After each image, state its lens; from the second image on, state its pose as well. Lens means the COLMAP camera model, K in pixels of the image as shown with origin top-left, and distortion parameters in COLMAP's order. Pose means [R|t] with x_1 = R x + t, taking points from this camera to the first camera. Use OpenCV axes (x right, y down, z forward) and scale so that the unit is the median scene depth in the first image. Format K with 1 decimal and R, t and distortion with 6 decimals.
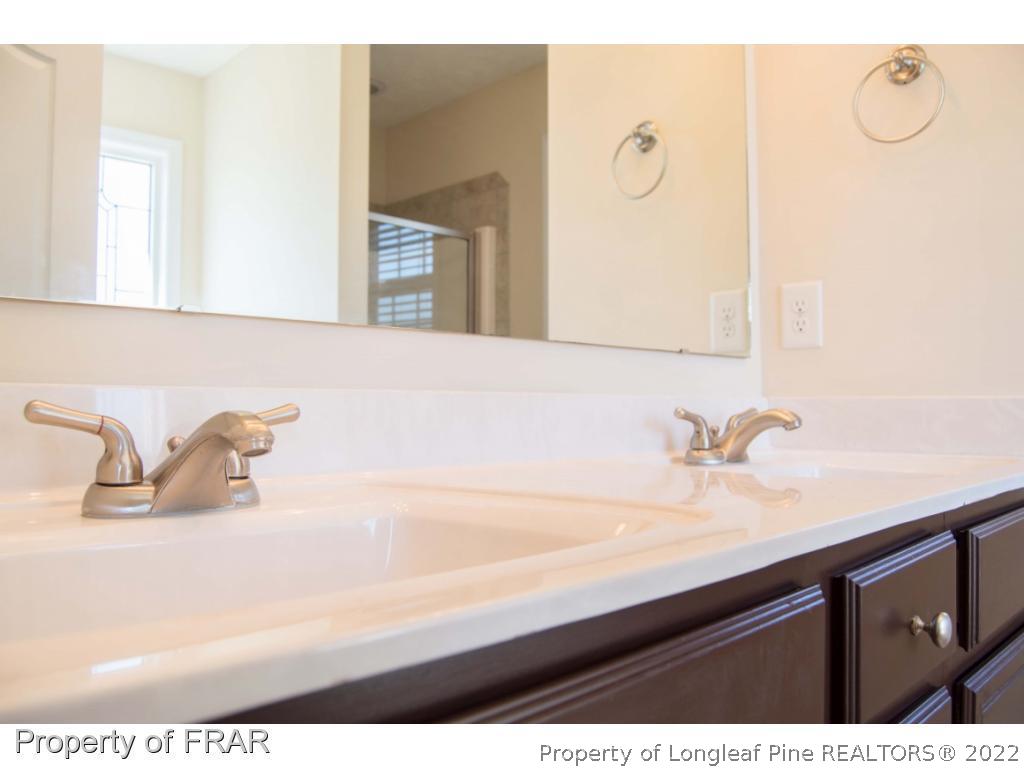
lens RADIAL K [[839.2, 0, 512.0], [0, 839.2, 384.0], [0, 0, 1]] dist [-0.067193, 0.002281]
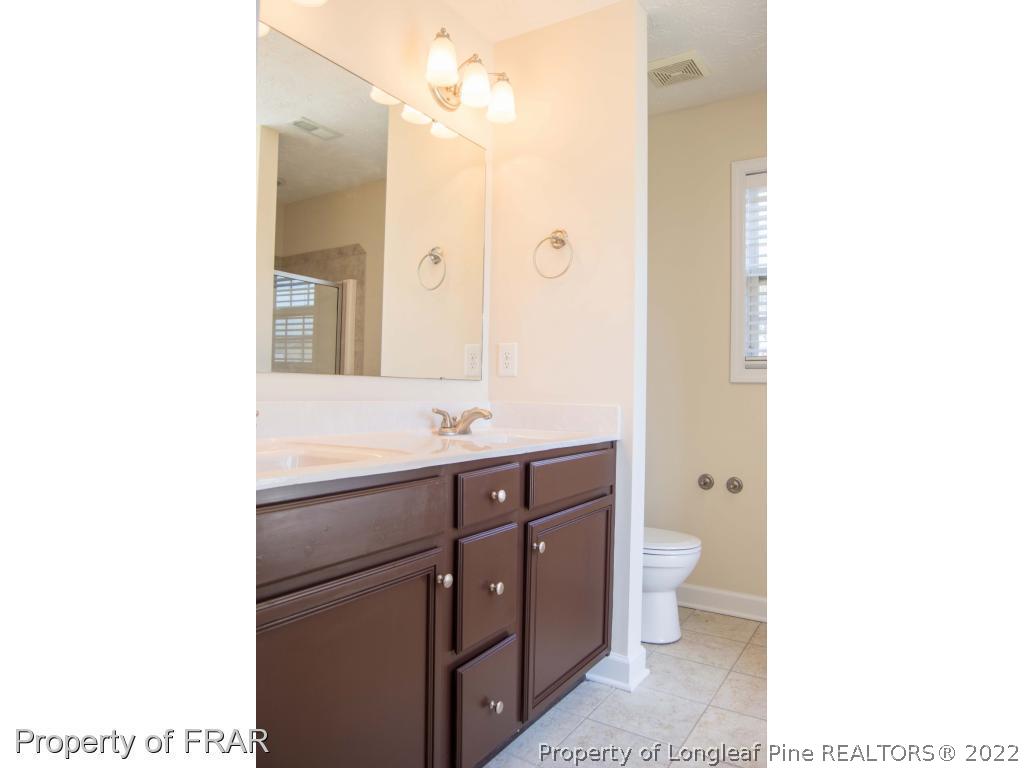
lens RADIAL K [[634.3, 0, 512.0], [0, 634.3, 384.0], [0, 0, 1]] dist [-0.099829, -0.000192]
pose [[0.976621, 0.023825, 0.213646, 0.034265], [-0.027886, 0.999483, 0.016018, -0.042267], [-0.213154, -0.021601, 0.976780, -0.397971]]
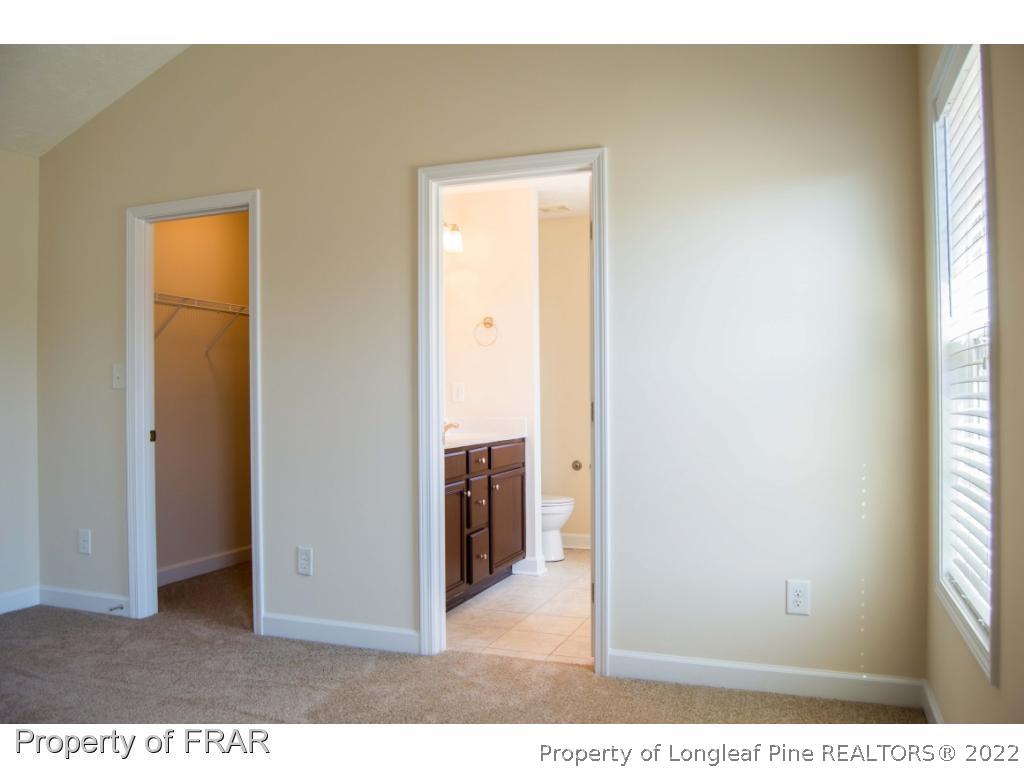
lens RADIAL K [[839.2, 0, 512.0], [0, 839.2, 384.0], [0, 0, 1]] dist [-0.067193, 0.002281]
pose [[0.912449, 0.001601, 0.409188, -0.693322], [-0.006584, 0.999920, 0.010769, -0.131004], [-0.409138, -0.012520, 0.912386, -1.799908]]
